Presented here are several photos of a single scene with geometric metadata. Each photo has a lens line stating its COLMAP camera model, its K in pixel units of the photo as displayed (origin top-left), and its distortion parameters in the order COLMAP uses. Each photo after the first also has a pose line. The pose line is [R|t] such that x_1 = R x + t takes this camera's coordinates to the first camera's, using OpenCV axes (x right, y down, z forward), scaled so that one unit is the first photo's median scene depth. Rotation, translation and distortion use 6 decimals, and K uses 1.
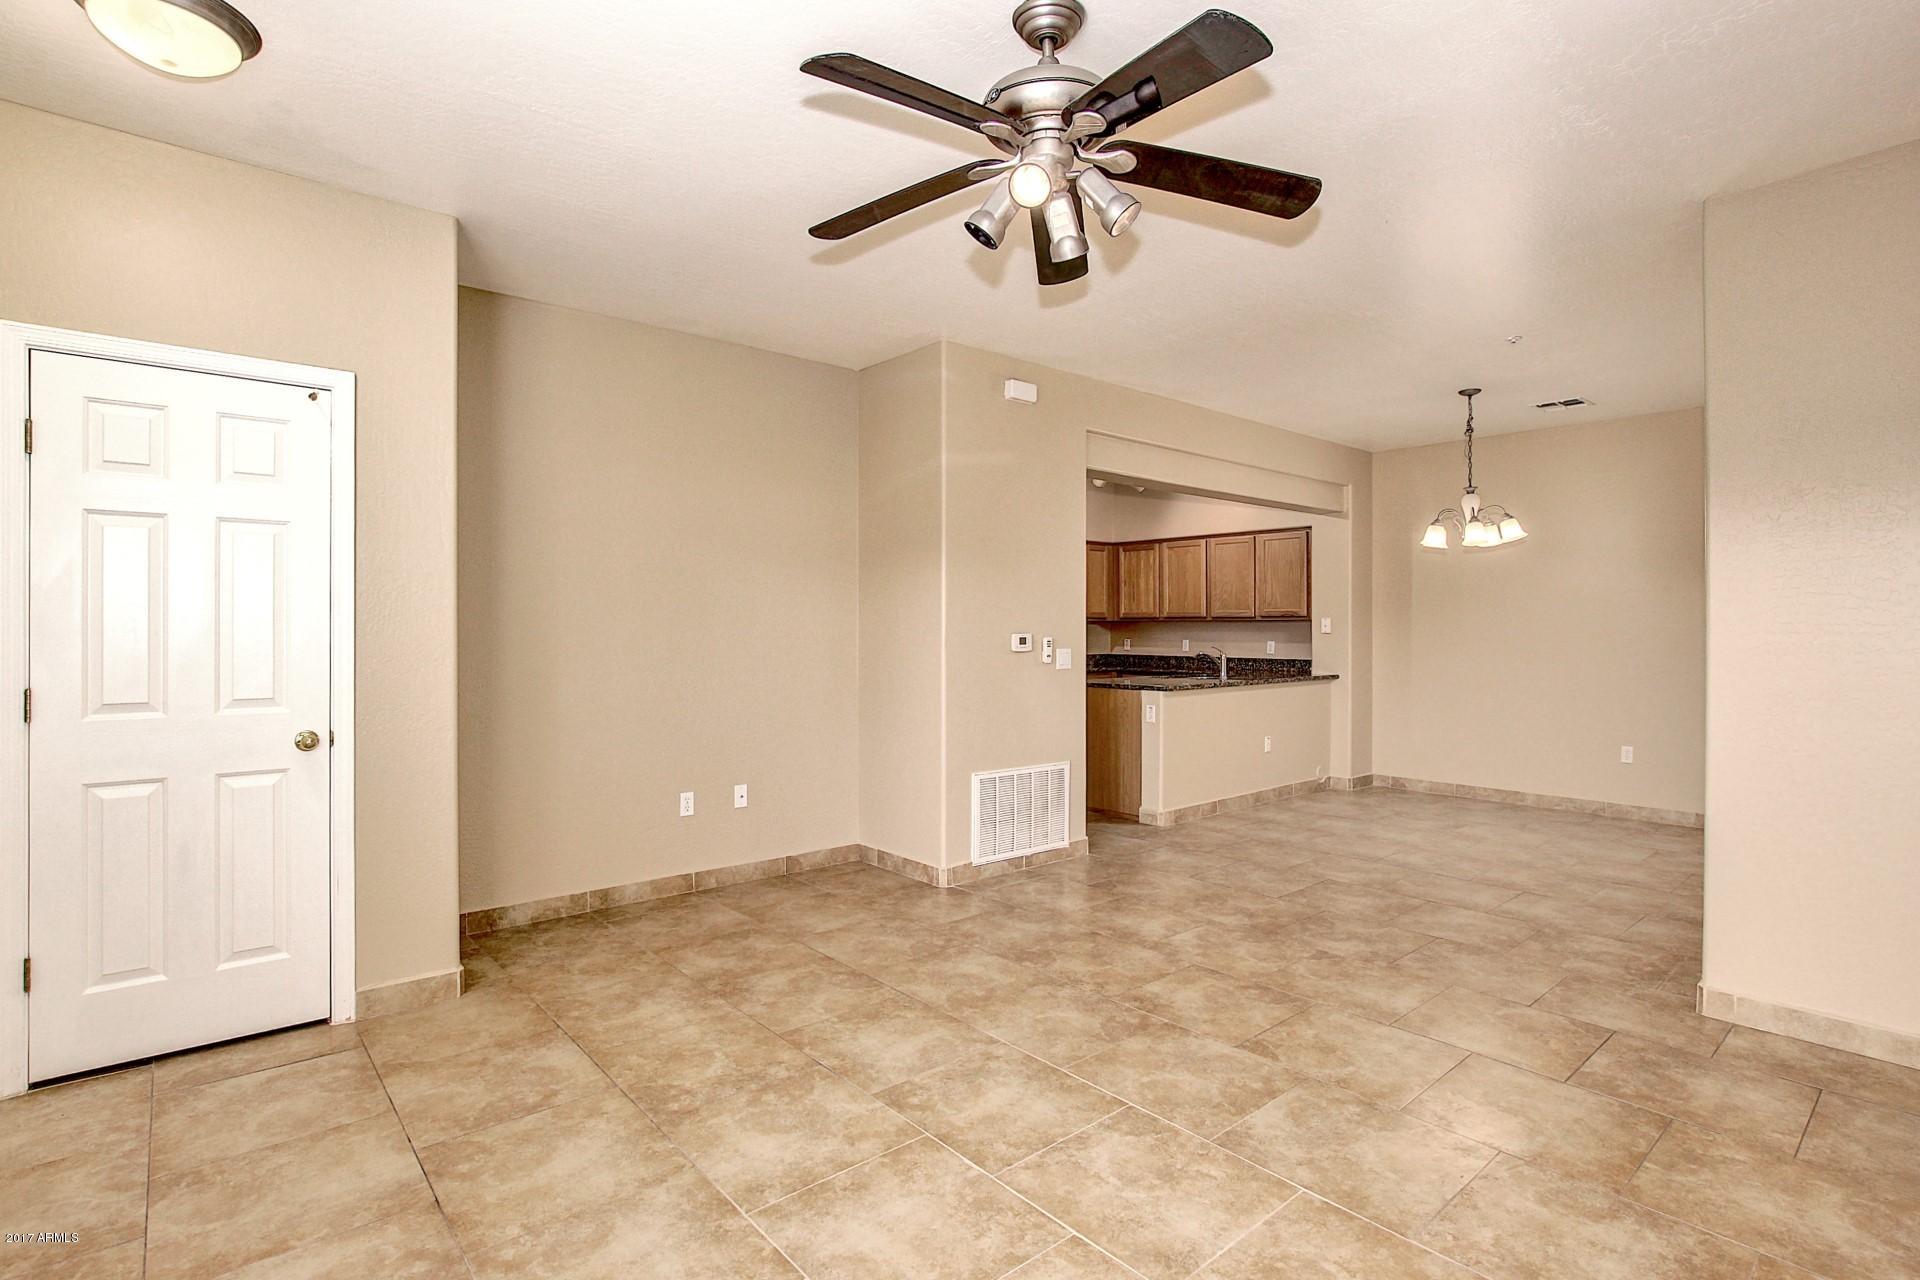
lens RADIAL K [[922.7, 0, 973.7], [0, 922.7, 625.0], [0, 0, 1]] dist [-0.019725, 0.000585]
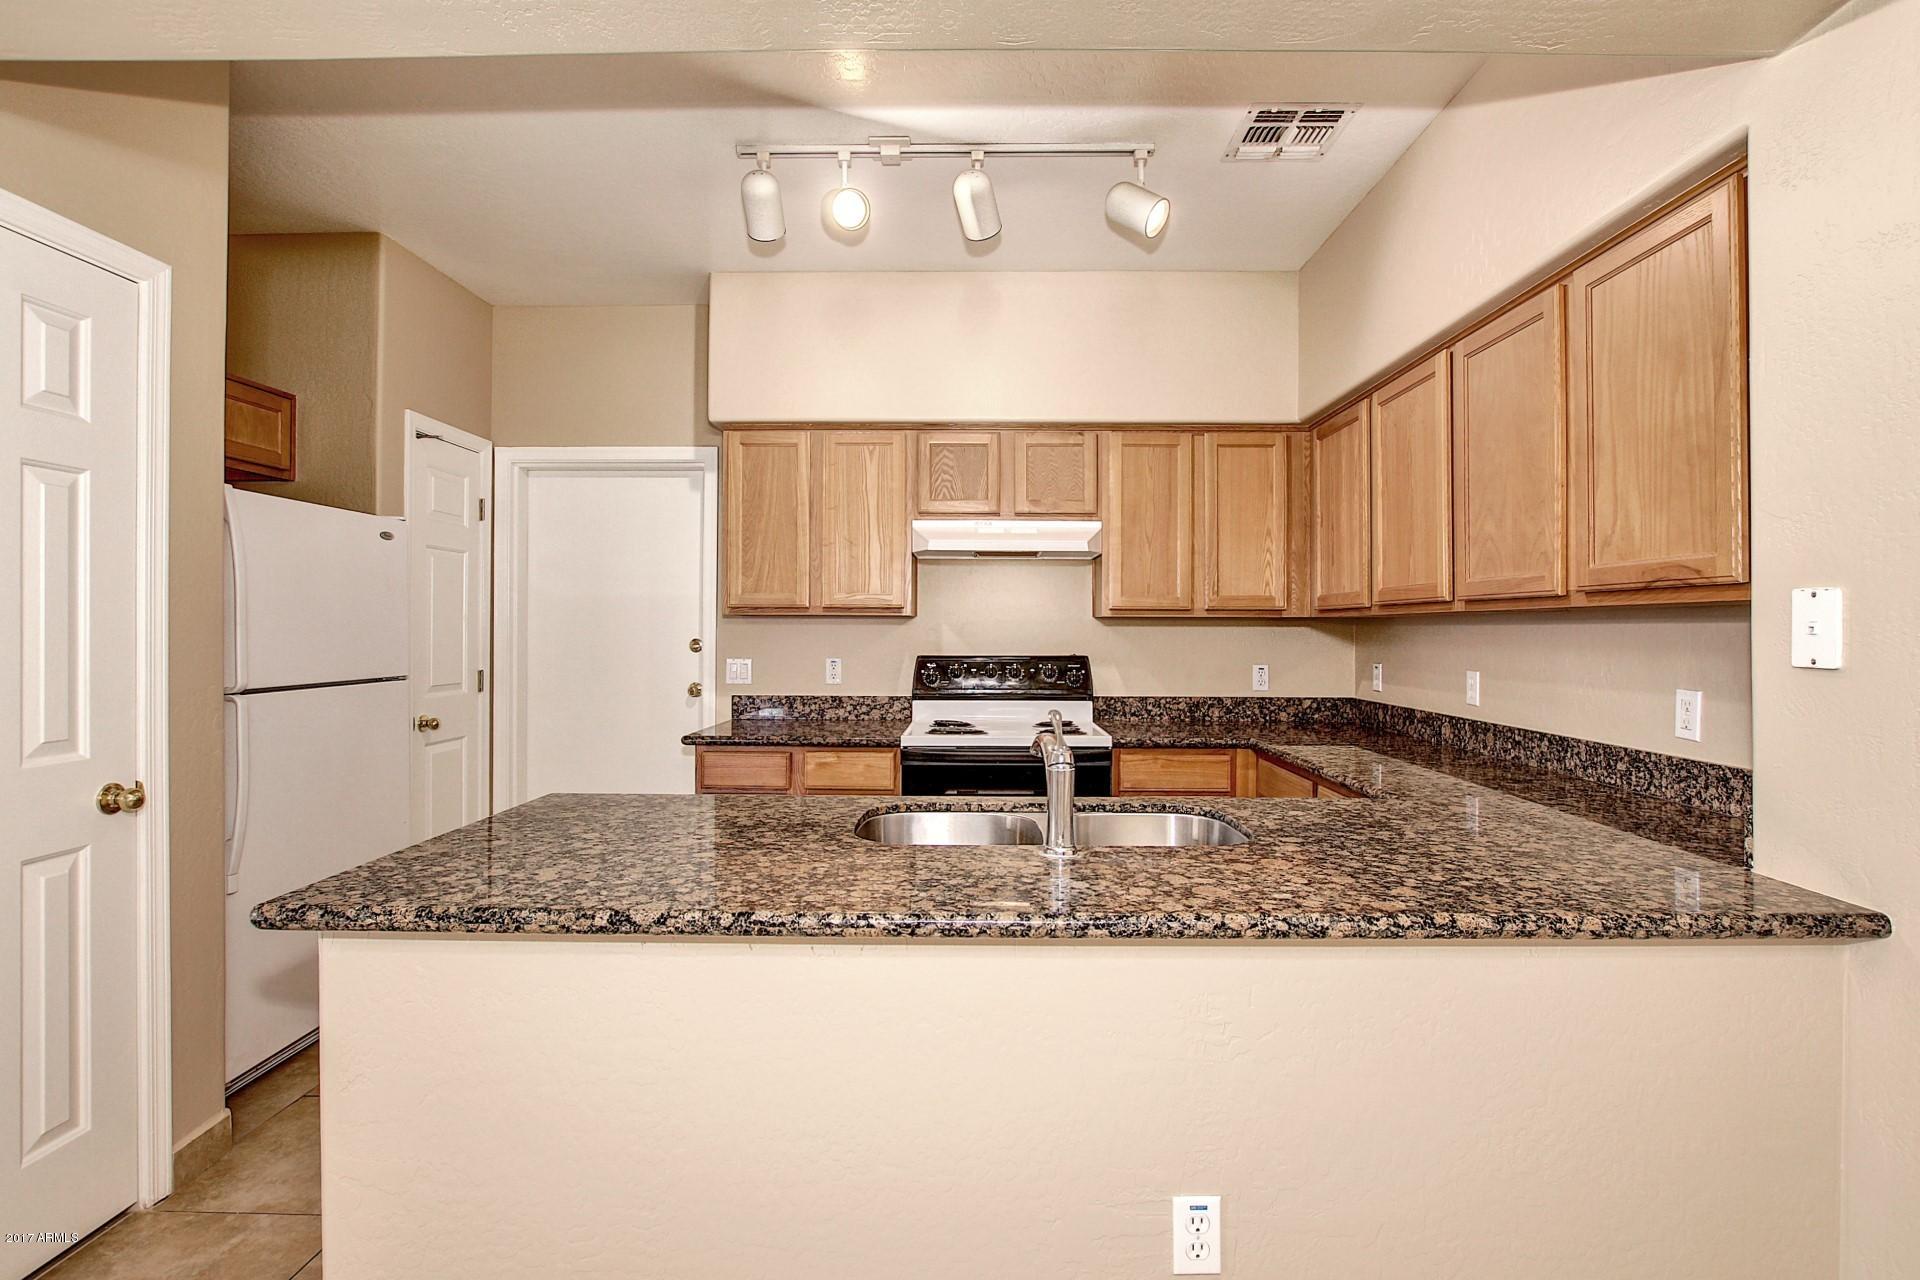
lens RADIAL K [[905.7, 0, 970.1], [0, 905.7, 623.3], [0, 0, 1]] dist [-0.032310, 0.003521]
pose [[0.750739, -0.003580, -0.660589, 0.710179], [-0.001937, 0.999969, -0.007622, 0.002752], [0.660596, 0.007002, 0.750709, 1.445807]]
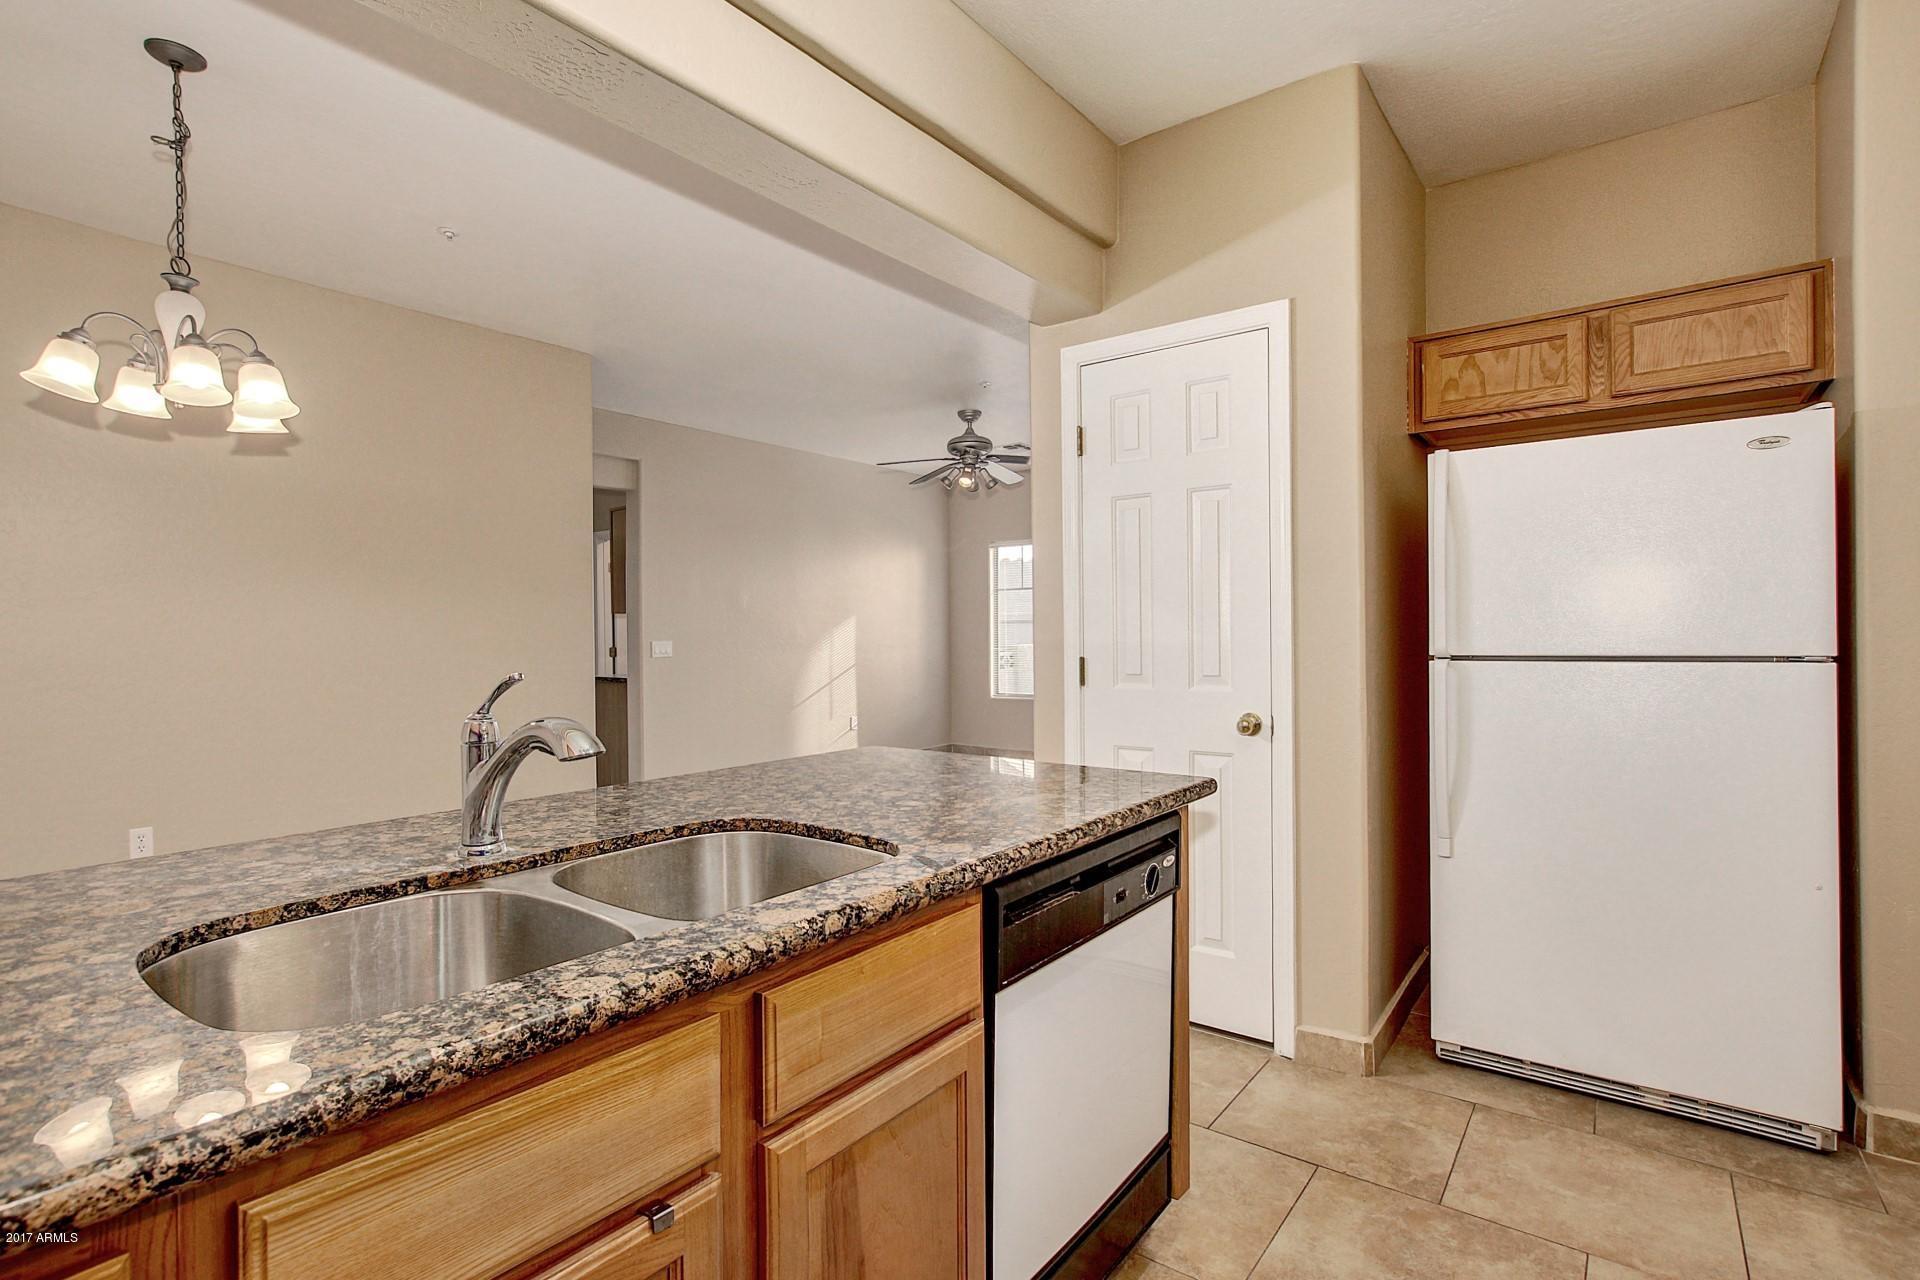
lens RADIAL K [[905.7, 0, 970.1], [0, 905.7, 623.3], [0, 0, 1]] dist [-0.032310, 0.003521]
pose [[-0.976518, 0.004939, -0.215379, 0.374737], [0.008329, 0.999855, -0.014837, 0.030879], [0.215275, -0.016282, -0.976418, 2.113395]]
